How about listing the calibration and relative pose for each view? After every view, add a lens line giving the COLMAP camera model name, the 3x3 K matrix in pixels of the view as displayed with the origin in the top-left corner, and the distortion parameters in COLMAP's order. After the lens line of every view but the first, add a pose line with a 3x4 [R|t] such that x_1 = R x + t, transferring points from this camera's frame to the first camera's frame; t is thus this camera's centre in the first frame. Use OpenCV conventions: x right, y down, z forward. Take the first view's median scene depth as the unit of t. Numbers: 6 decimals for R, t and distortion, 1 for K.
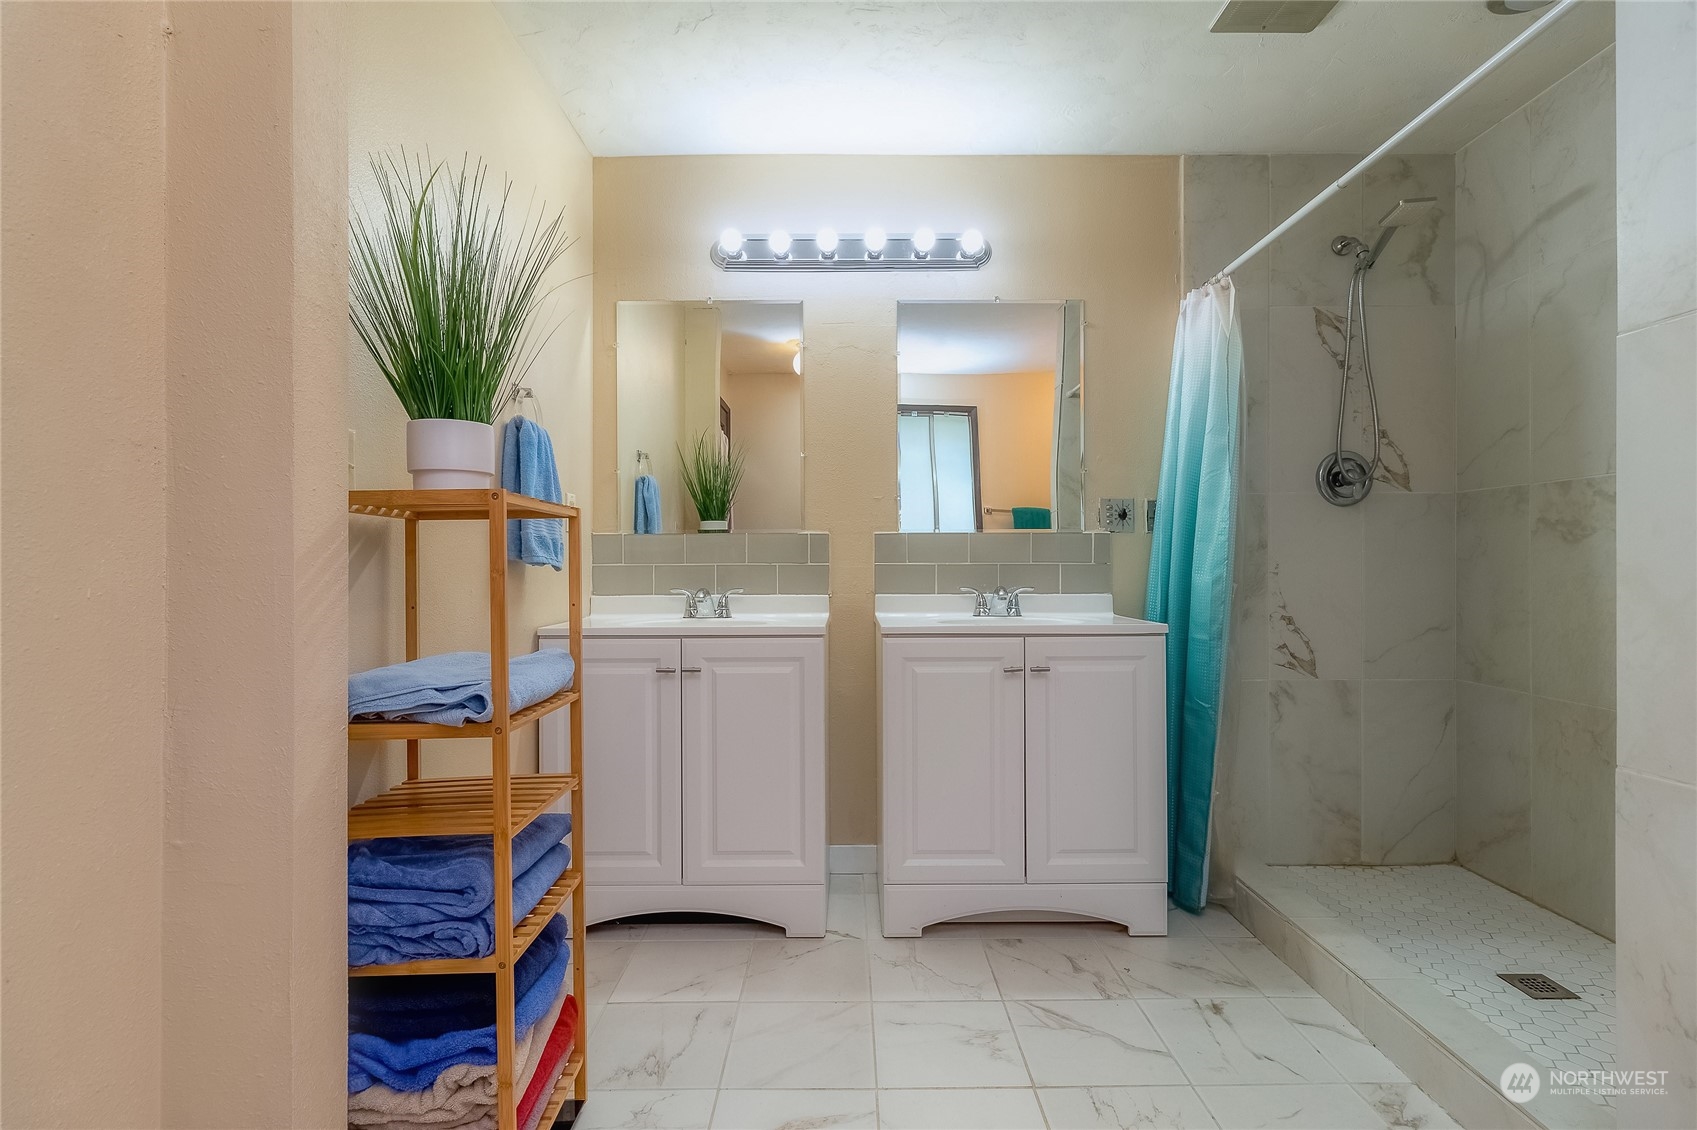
lens RADIAL K [[813.5, 0, 849.3], [0, 813.5, 569.1], [0, 0, 1]] dist [0.004355, 0.000558]
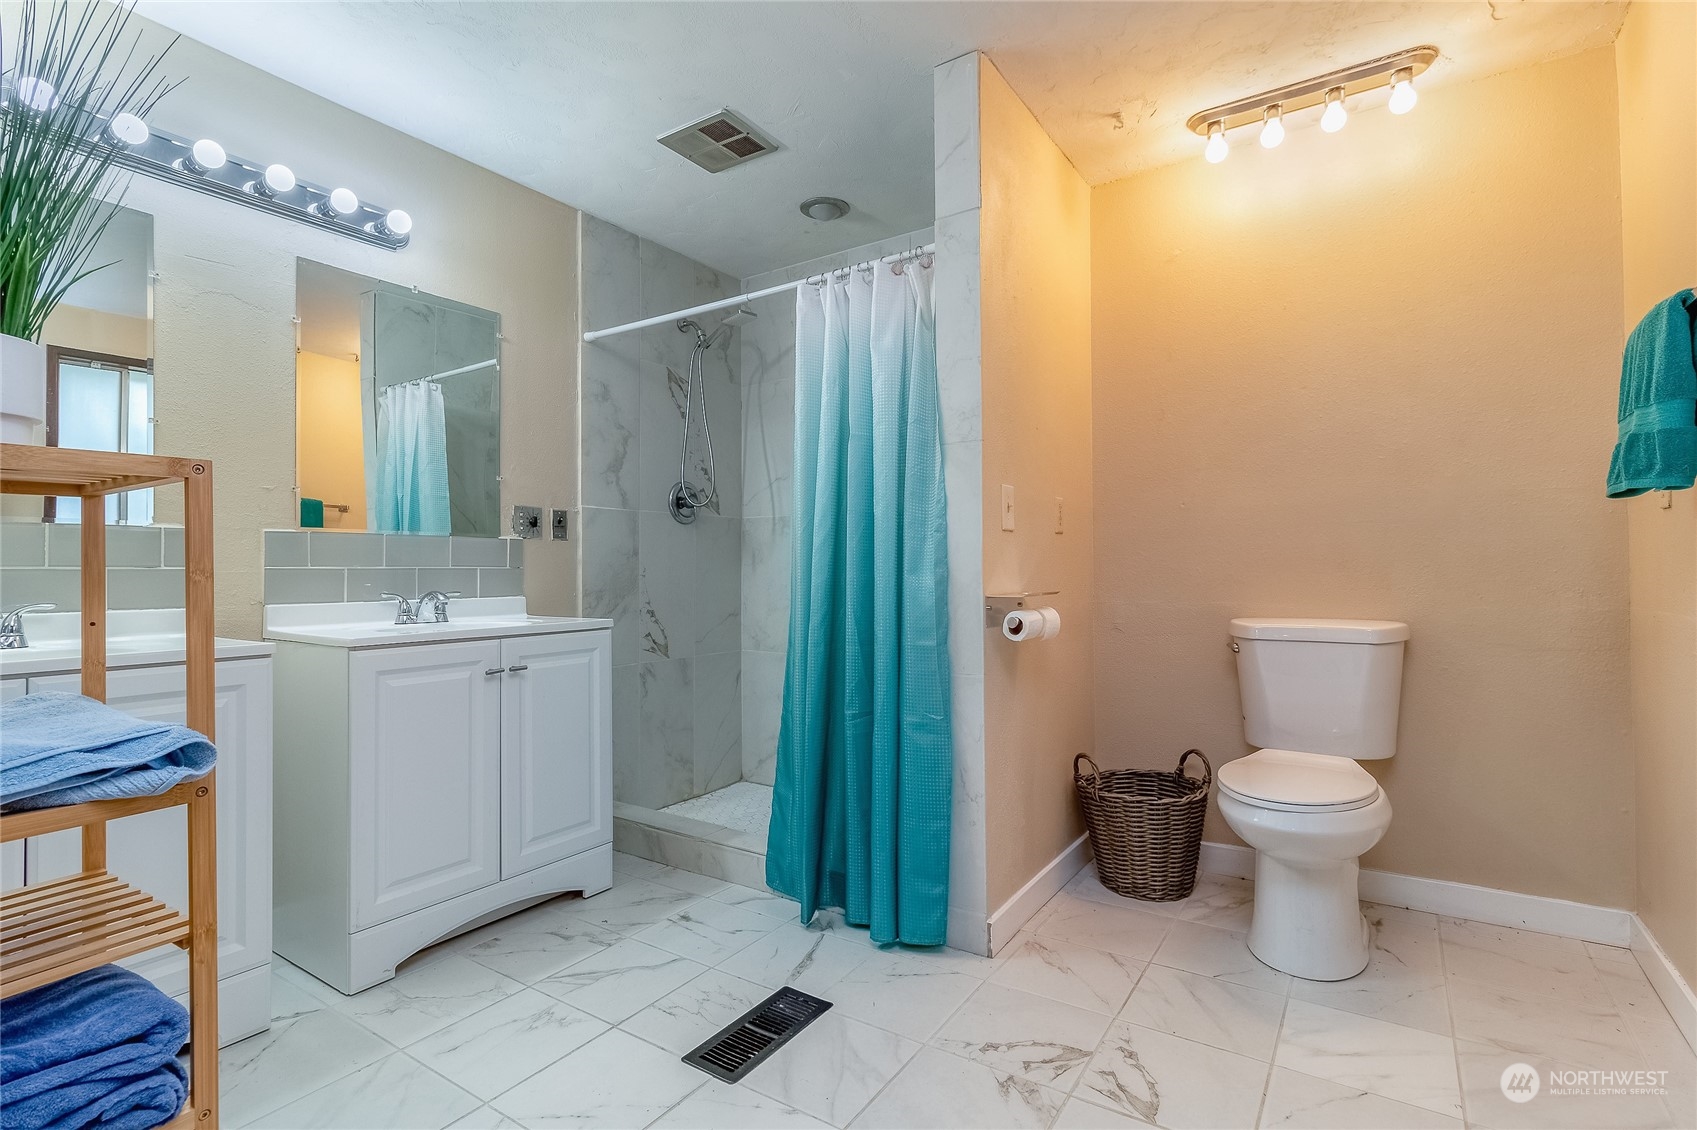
lens RADIAL K [[831.5, 0, 848.5], [0, 831.5, 565.0], [0, 0, 1]] dist [0.001920, -0.000192]
pose [[0.547982, 0.004582, 0.836477, -0.410571], [0.007559, 0.999917, -0.010430, 0.004963], [-0.836456, 0.012038, 0.547902, 0.060393]]
